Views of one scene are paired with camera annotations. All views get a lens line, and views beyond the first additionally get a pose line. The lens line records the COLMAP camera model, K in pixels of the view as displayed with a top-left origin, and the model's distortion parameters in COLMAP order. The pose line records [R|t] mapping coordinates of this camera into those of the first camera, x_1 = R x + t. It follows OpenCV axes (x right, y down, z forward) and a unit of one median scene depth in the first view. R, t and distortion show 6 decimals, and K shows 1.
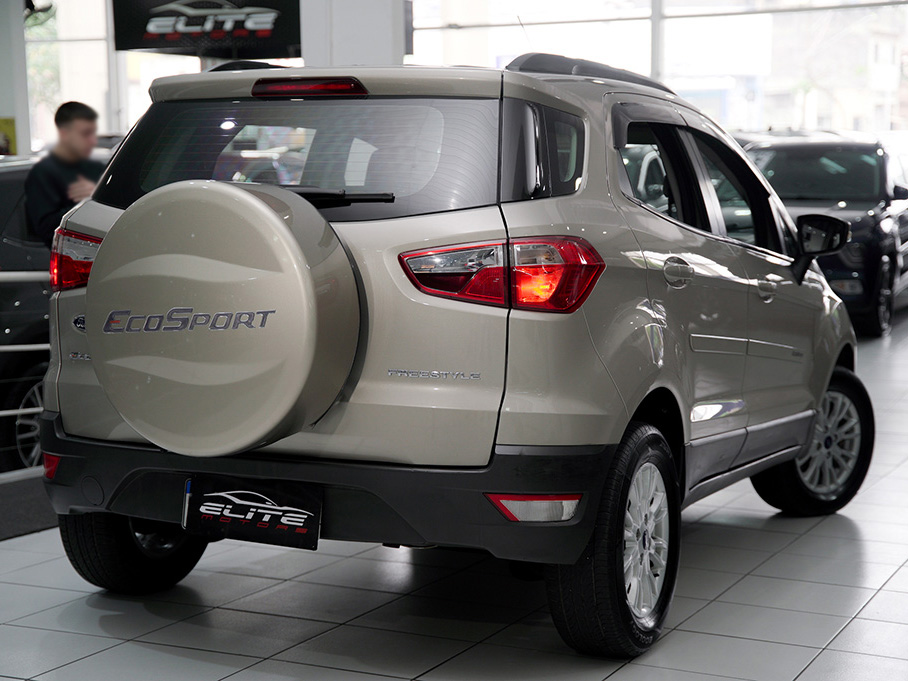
lens RADIAL K [[1610.8, 0, 454.0], [0, 1610.8, 340.5], [0, 0, 1]] dist [0.221632, 0.071095]
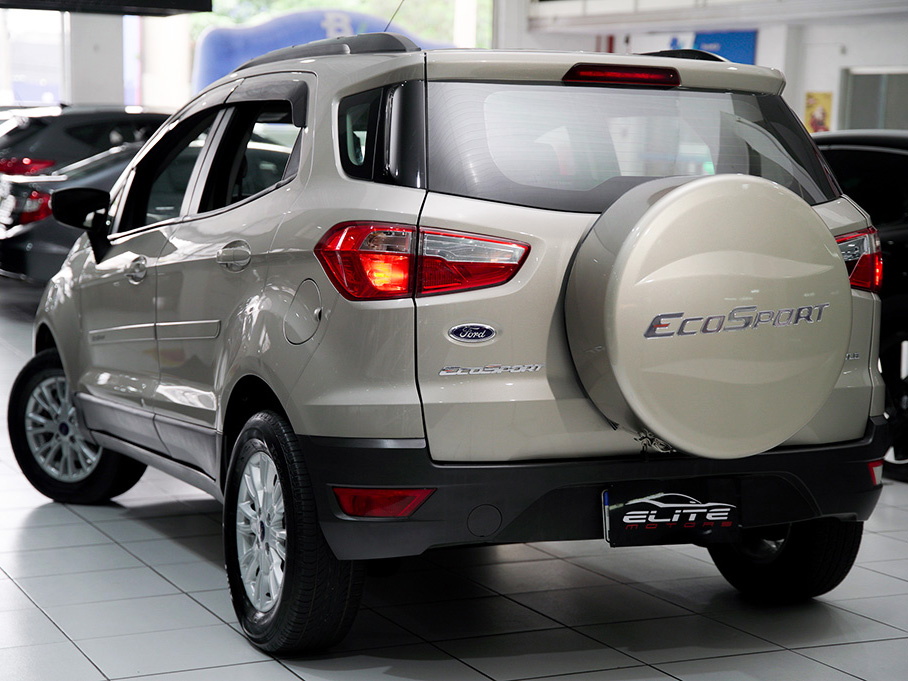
lens RADIAL K [[1709.8, 0, 454.0], [0, 1709.8, 340.5], [0, 0, 1]] dist [0.121454, 0.109531]
pose [[0.652351, -0.066099, 0.755029, -0.988927], [0.053574, 0.997719, 0.041057, -0.047821], [-0.756021, 0.013666, 0.654405, 0.427536]]
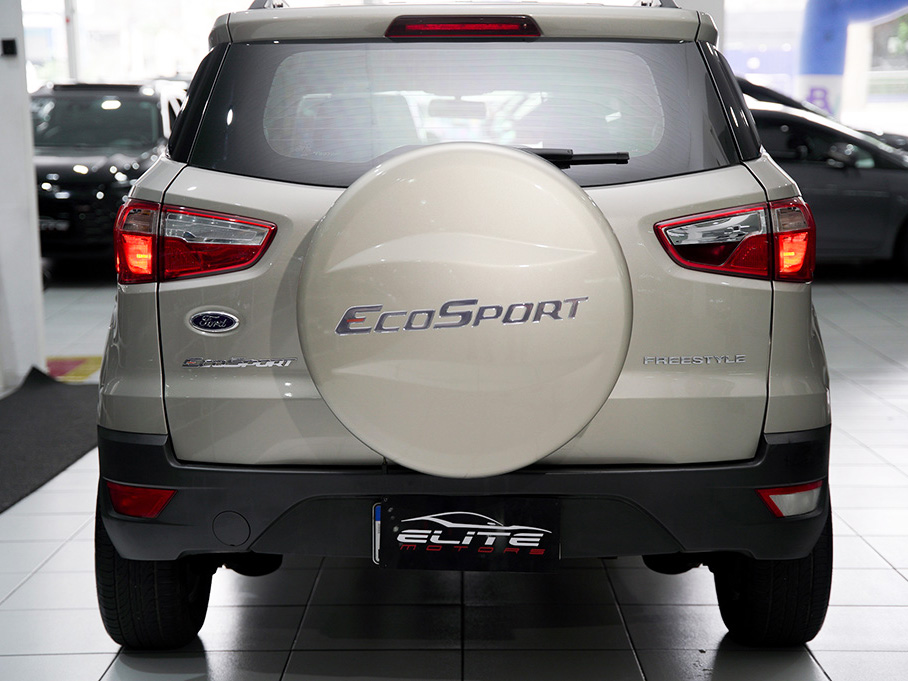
lens RADIAL K [[1610.8, 0, 454.0], [0, 1610.8, 340.5], [0, 0, 1]] dist [0.221632, 0.071095]
pose [[0.911435, -0.061464, 0.406828, -0.469792], [0.046613, 0.997838, 0.046325, -0.034817], [-0.408796, -0.023258, 0.912329, 0.241087]]
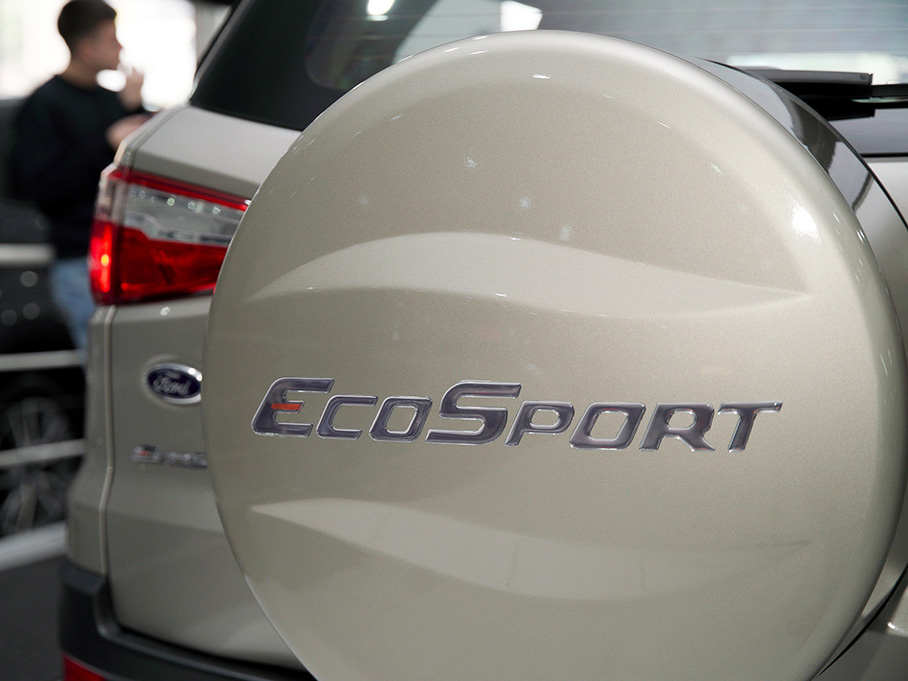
lens RADIAL K [[1610.8, 0, 454.0], [0, 1610.8, 340.5], [0, 0, 1]] dist [0.221632, 0.071095]
pose [[0.999495, 0.027602, 0.015747, -0.168933], [-0.027758, 0.999567, 0.009788, -0.030444], [-0.015470, -0.010220, 0.999828, 0.599793]]
